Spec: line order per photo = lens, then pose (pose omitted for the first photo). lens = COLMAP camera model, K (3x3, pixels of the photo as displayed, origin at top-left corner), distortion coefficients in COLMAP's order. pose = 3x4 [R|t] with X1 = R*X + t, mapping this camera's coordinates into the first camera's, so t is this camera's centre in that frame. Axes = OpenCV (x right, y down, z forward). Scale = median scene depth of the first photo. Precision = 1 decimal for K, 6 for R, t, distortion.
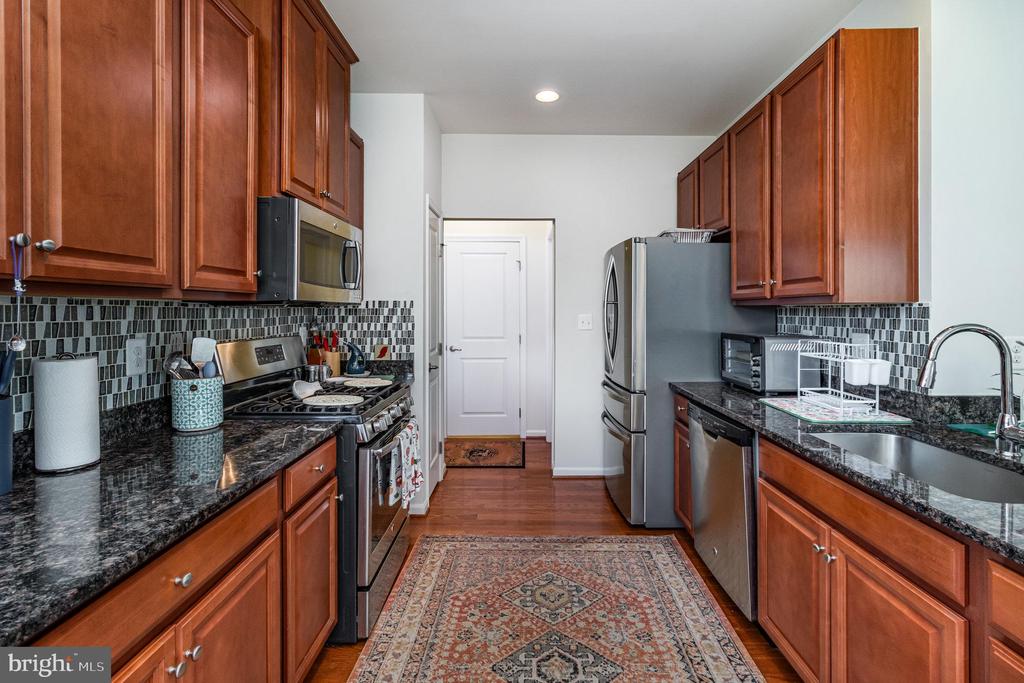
lens RADIAL K [[482.5, 0, 523.7], [0, 482.5, 312.2], [0, 0, 1]] dist [0.000661, 0.000234]
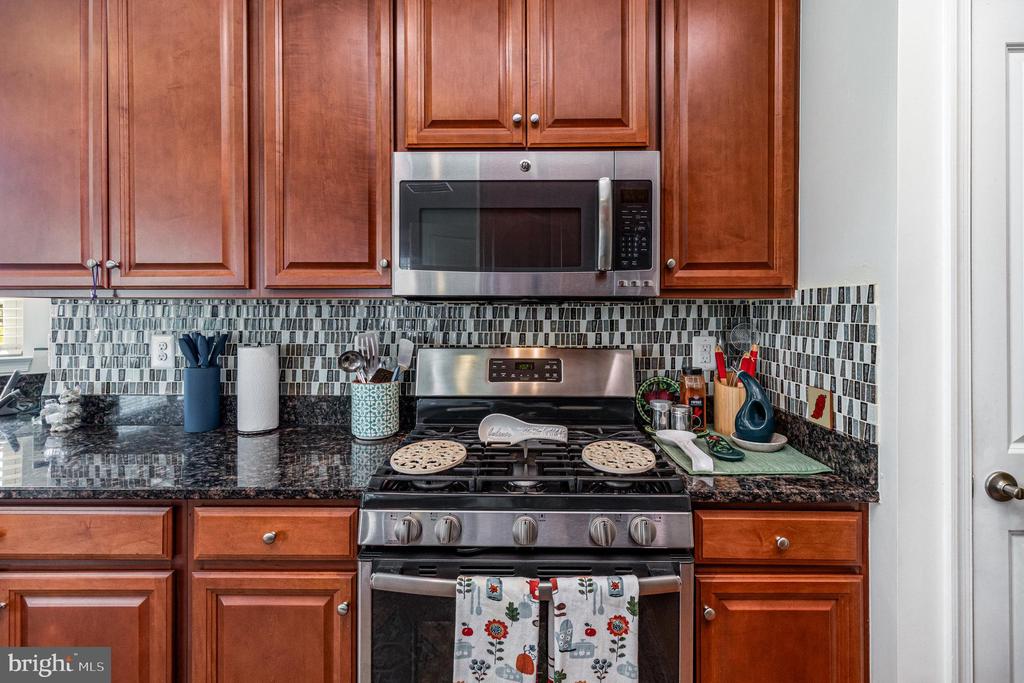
lens RADIAL K [[482.5, 0, 524.6], [0, 482.5, 306.7], [0, 0, 1]] dist [0.000661, 0.000234]
pose [[-0.016060, -0.000021, -0.999871, 0.201583], [-0.003462, 0.999994, 0.000034, -0.008045], [0.999865, 0.003462, -0.016060, 1.032339]]
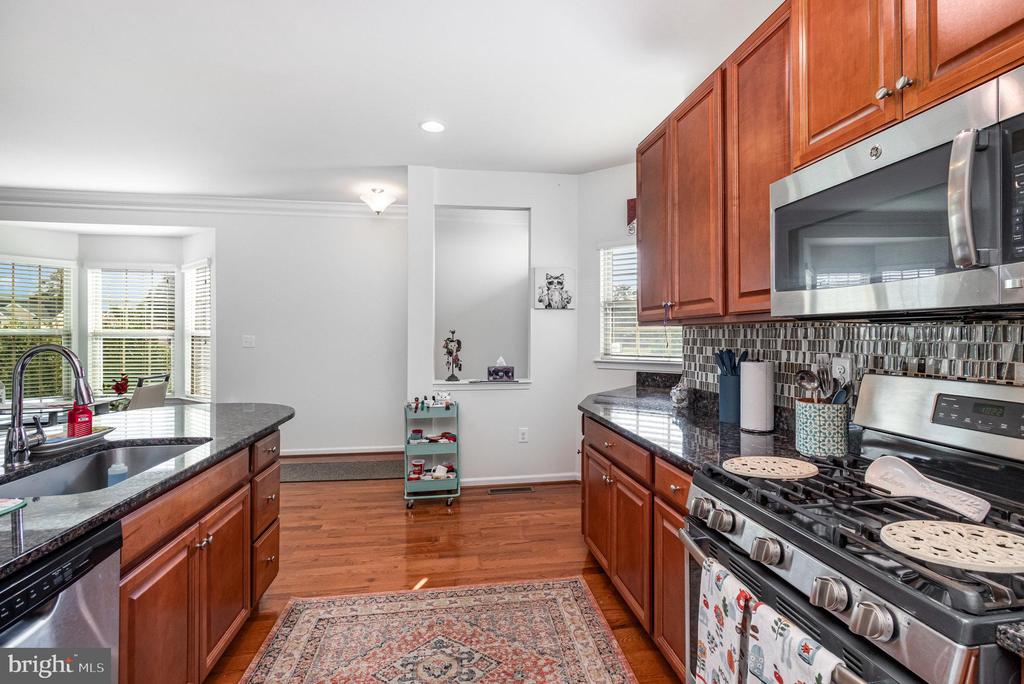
lens RADIAL K [[482.5, 0, 522.1], [0, 482.5, 332.4], [0, 0, 1]] dist [0.000661, 0.000234]
pose [[-0.988685, 0.000545, -0.150008, 0.030546], [0.000993, 0.999995, -0.002908, 0.001770], [0.150006, -0.003024, -0.988680, 1.455440]]
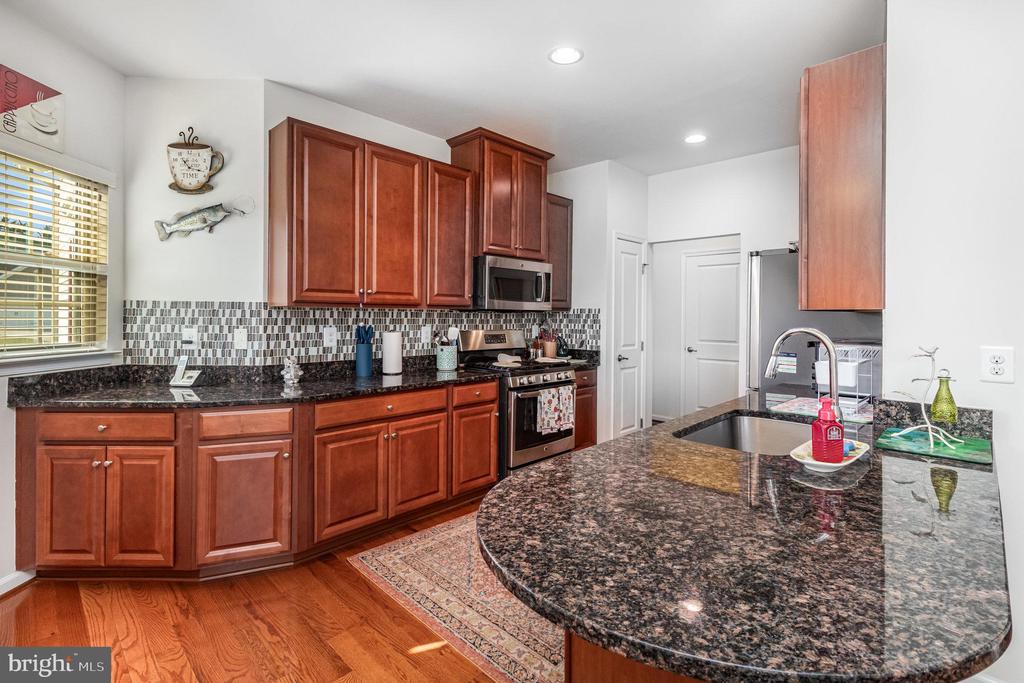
lens RADIAL K [[482.5, 0, 525.6], [0, 482.5, 315.8], [0, 0, 1]] dist [0.000661, 0.000234]
pose [[0.721600, 0.006386, -0.692281, 0.820389], [-0.010183, 0.999947, -0.001391, 0.002461], [0.692235, 0.008054, 0.721627, -0.227757]]
